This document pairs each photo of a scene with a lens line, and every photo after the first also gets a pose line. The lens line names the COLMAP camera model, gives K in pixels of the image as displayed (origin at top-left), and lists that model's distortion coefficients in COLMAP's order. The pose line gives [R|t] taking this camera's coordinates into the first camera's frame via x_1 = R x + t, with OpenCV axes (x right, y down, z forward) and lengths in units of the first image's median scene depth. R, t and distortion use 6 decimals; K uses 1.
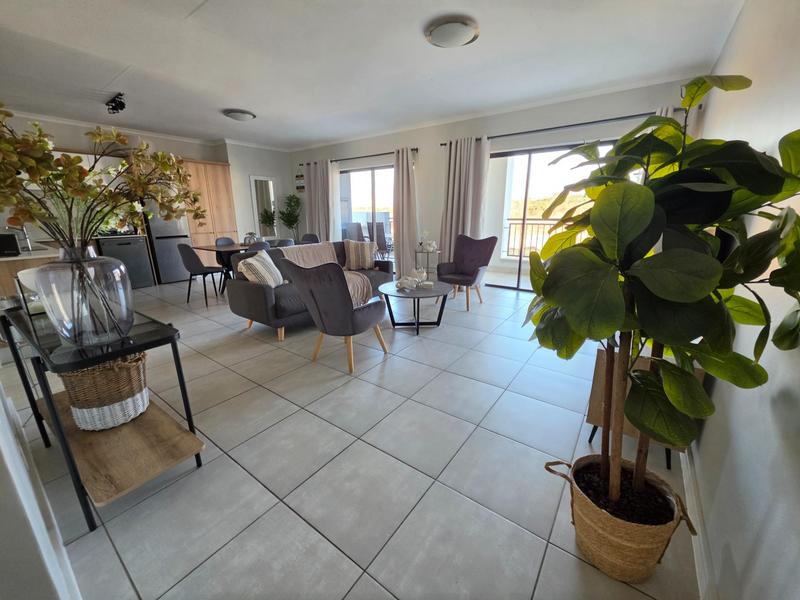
lens RADIAL K [[323.6, 0, 399.3], [0, 323.6, 297.6], [0, 0, 1]] dist [-0.000507, -0.000183]
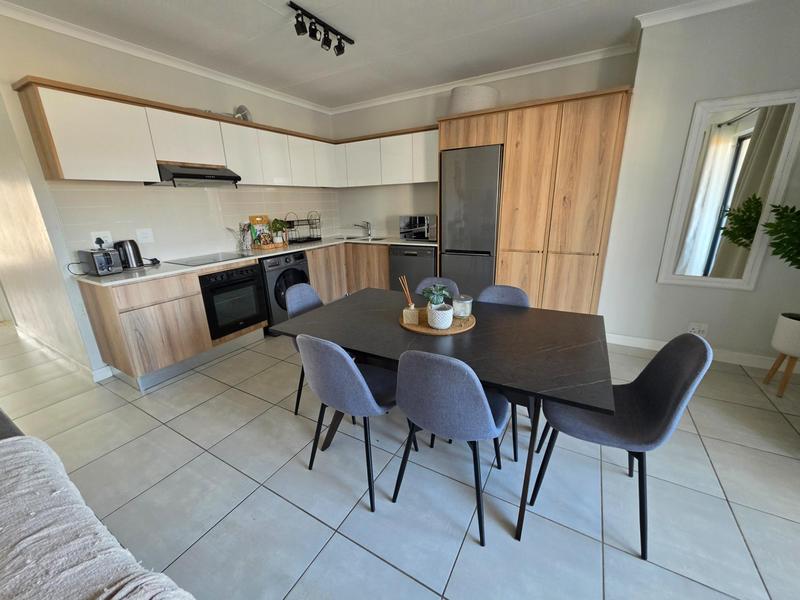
lens RADIAL K [[320.1, 0, 395.2], [0, 320.1, 297.7], [0, 0, 1]] dist [-0.001306, -0.000341]
pose [[0.091301, 0.293010, -0.951740, -0.121795], [-0.226366, 0.936819, 0.266701, -0.230102], [0.969754, 0.191092, 0.151860, 0.775734]]
